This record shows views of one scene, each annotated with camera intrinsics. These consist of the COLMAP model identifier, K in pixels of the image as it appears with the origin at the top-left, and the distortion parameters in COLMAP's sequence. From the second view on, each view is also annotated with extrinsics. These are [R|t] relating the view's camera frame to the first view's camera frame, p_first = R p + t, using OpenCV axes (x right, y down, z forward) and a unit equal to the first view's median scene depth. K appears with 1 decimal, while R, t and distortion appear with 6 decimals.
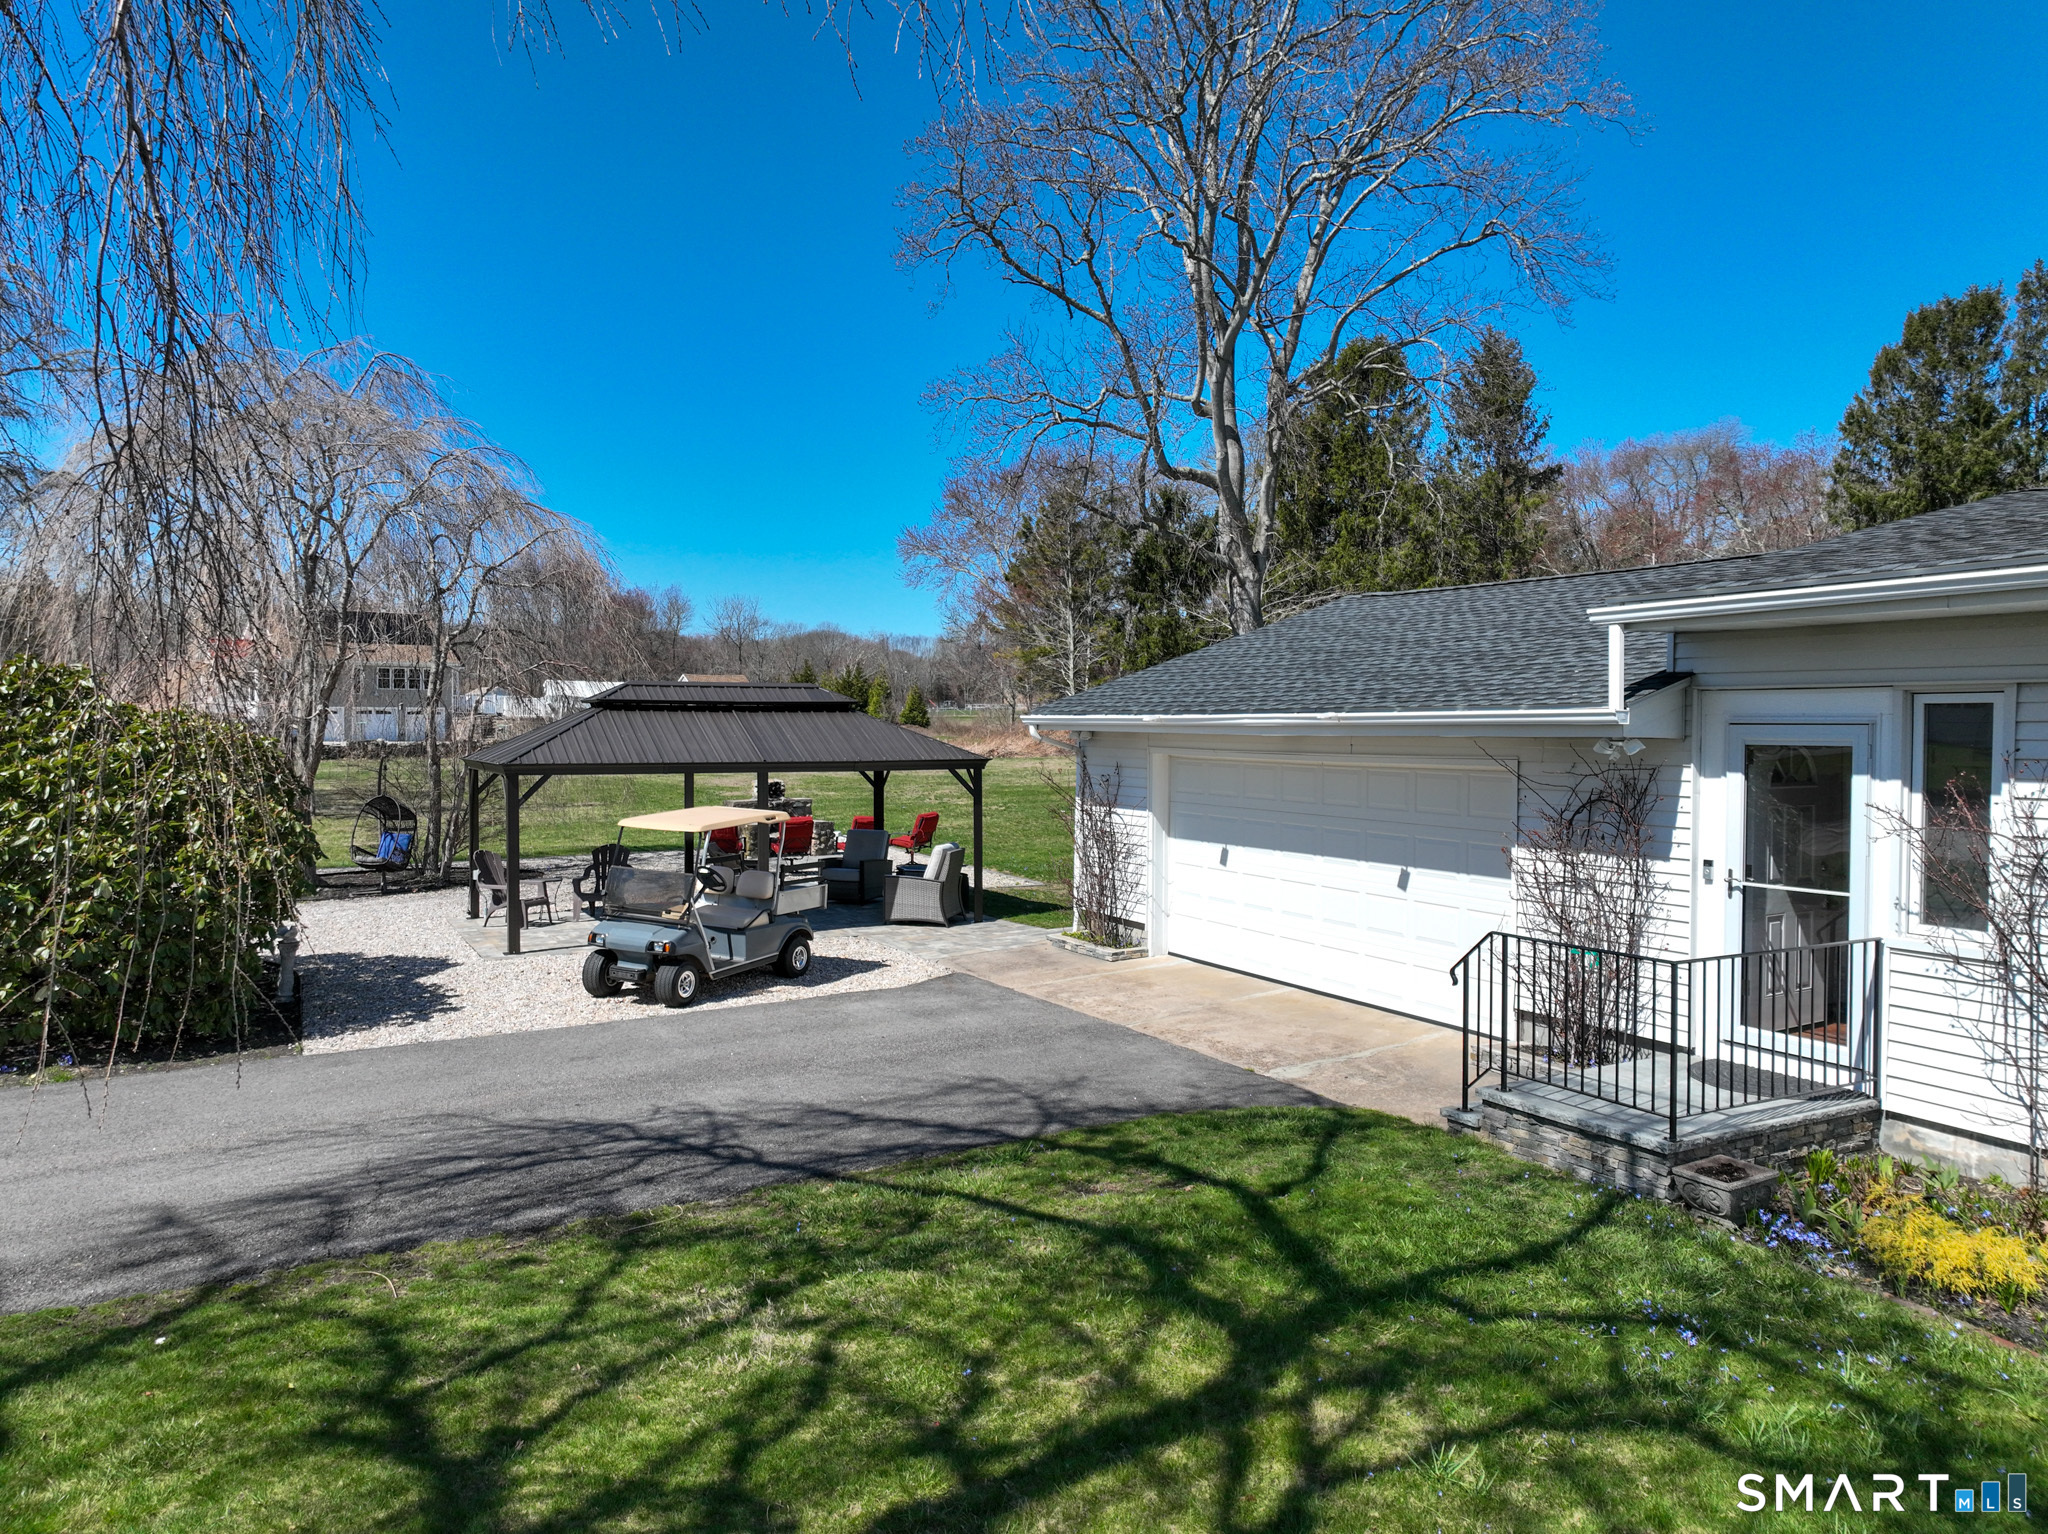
lens RADIAL K [[1433.2, 0, 1028.0], [0, 1433.2, 762.7], [0, 0, 1]] dist [-0.005390, 0.018010]
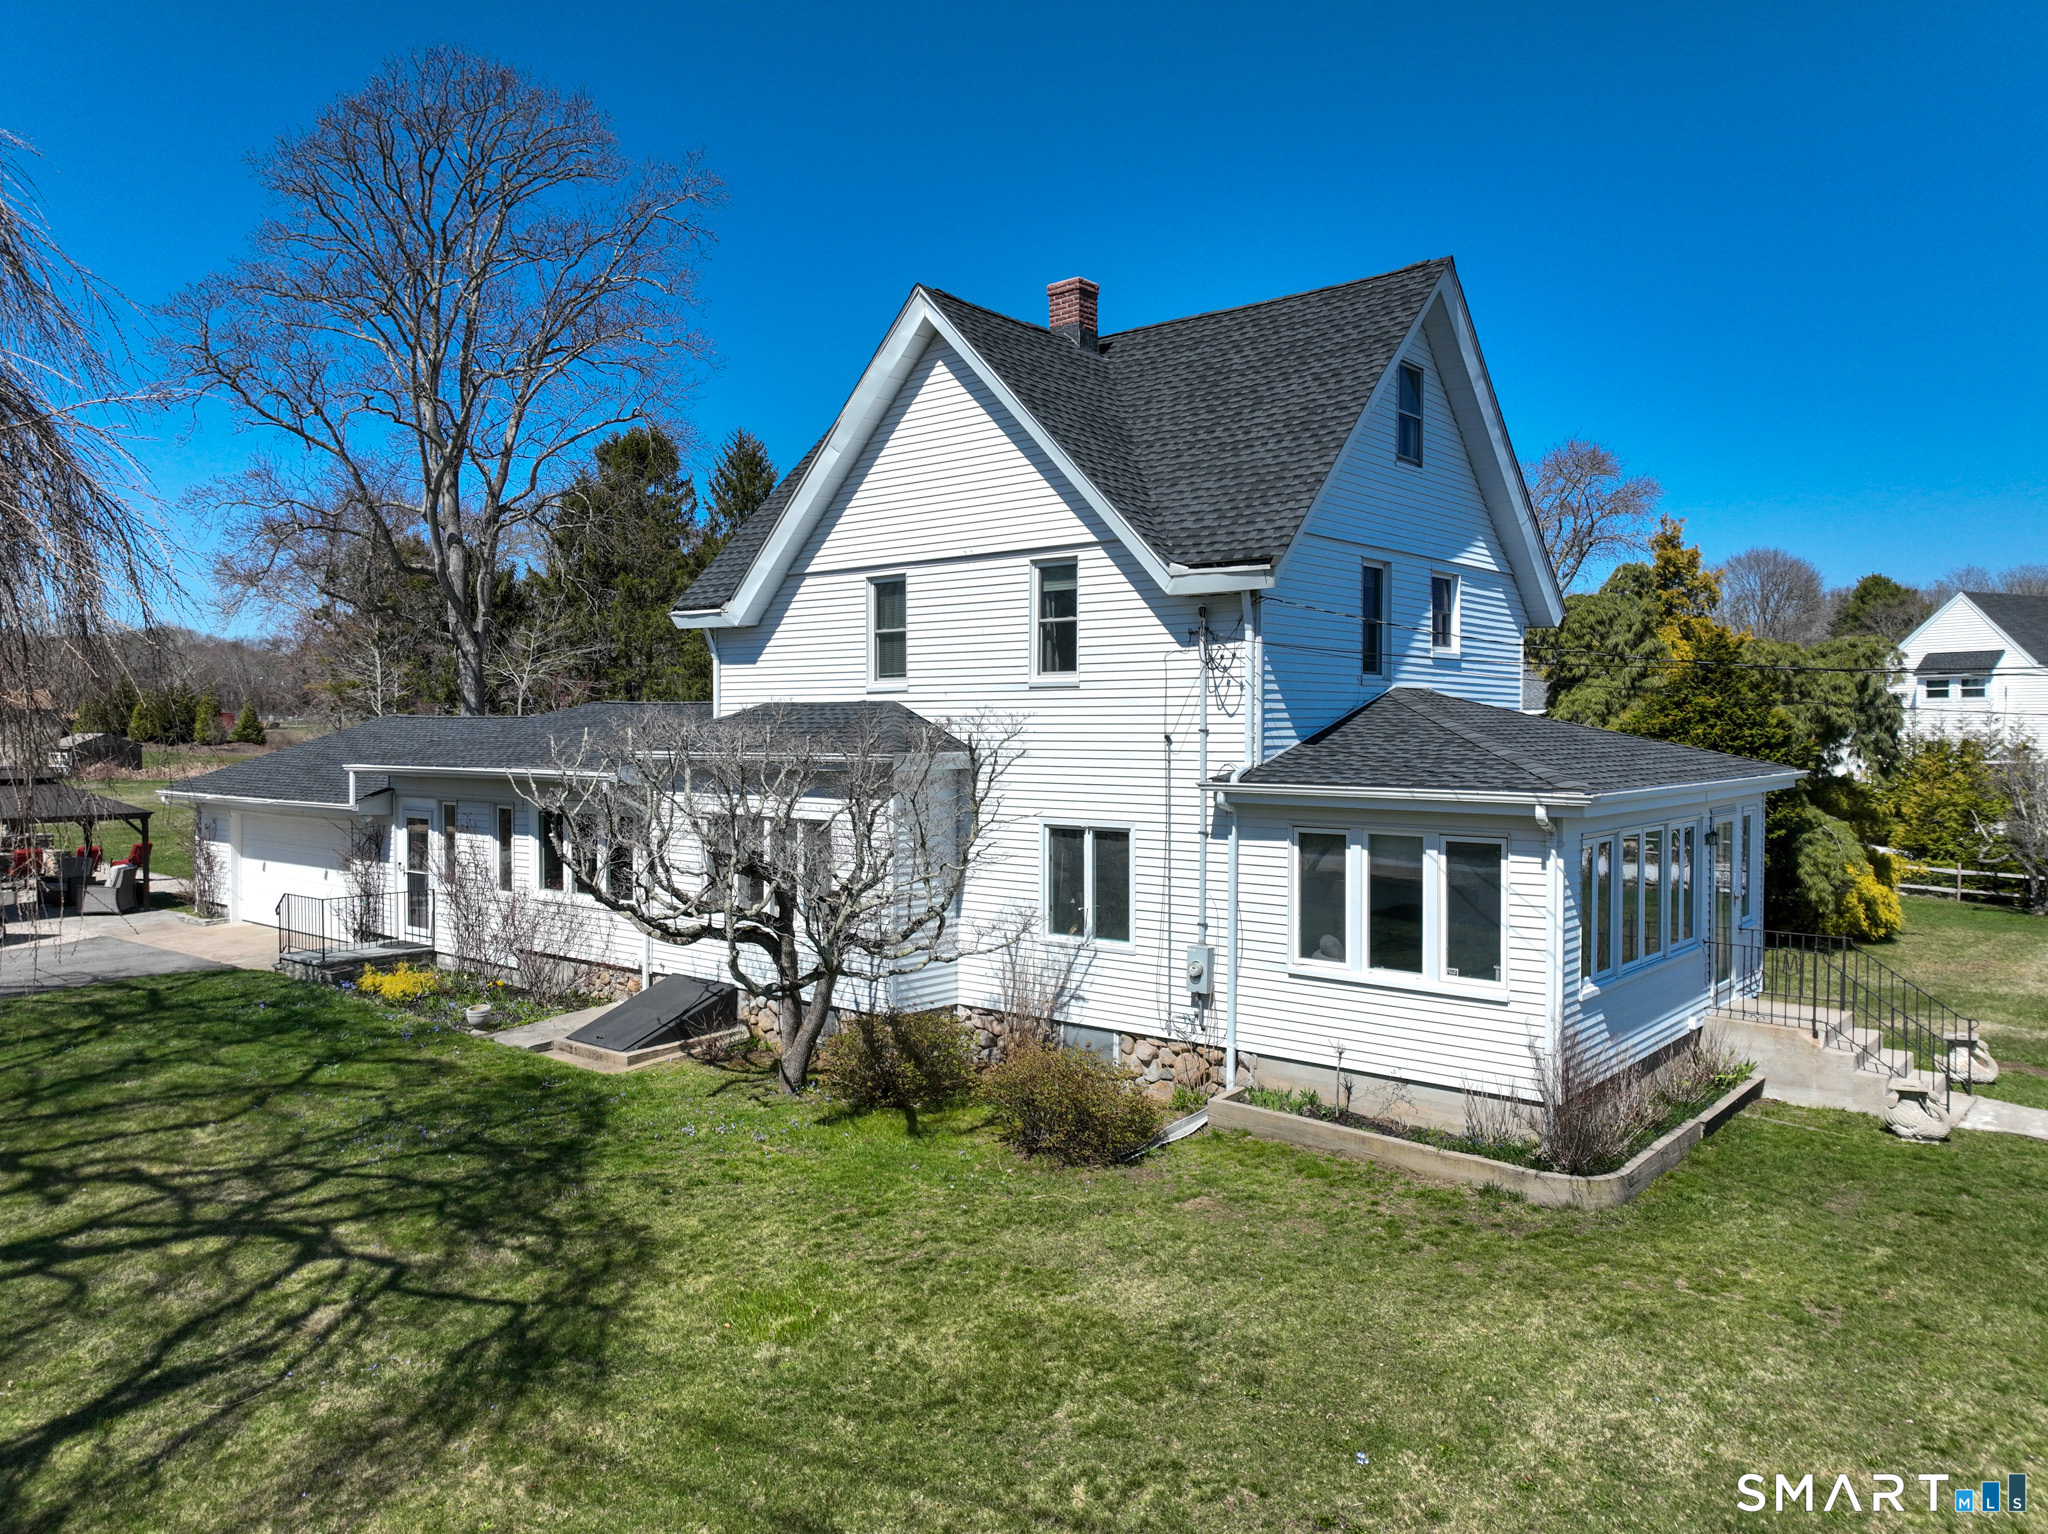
lens RADIAL K [[1433.2, 0, 1016.6], [0, 1433.2, 764.1], [0, 0, 1]] dist [-0.005390, 0.018010]
pose [[0.924920, -0.008779, 0.380061, 0.255761], [0.009325, 0.999956, 0.000405, -0.048033], [-0.380048, 0.003170, 0.924961, -0.871477]]
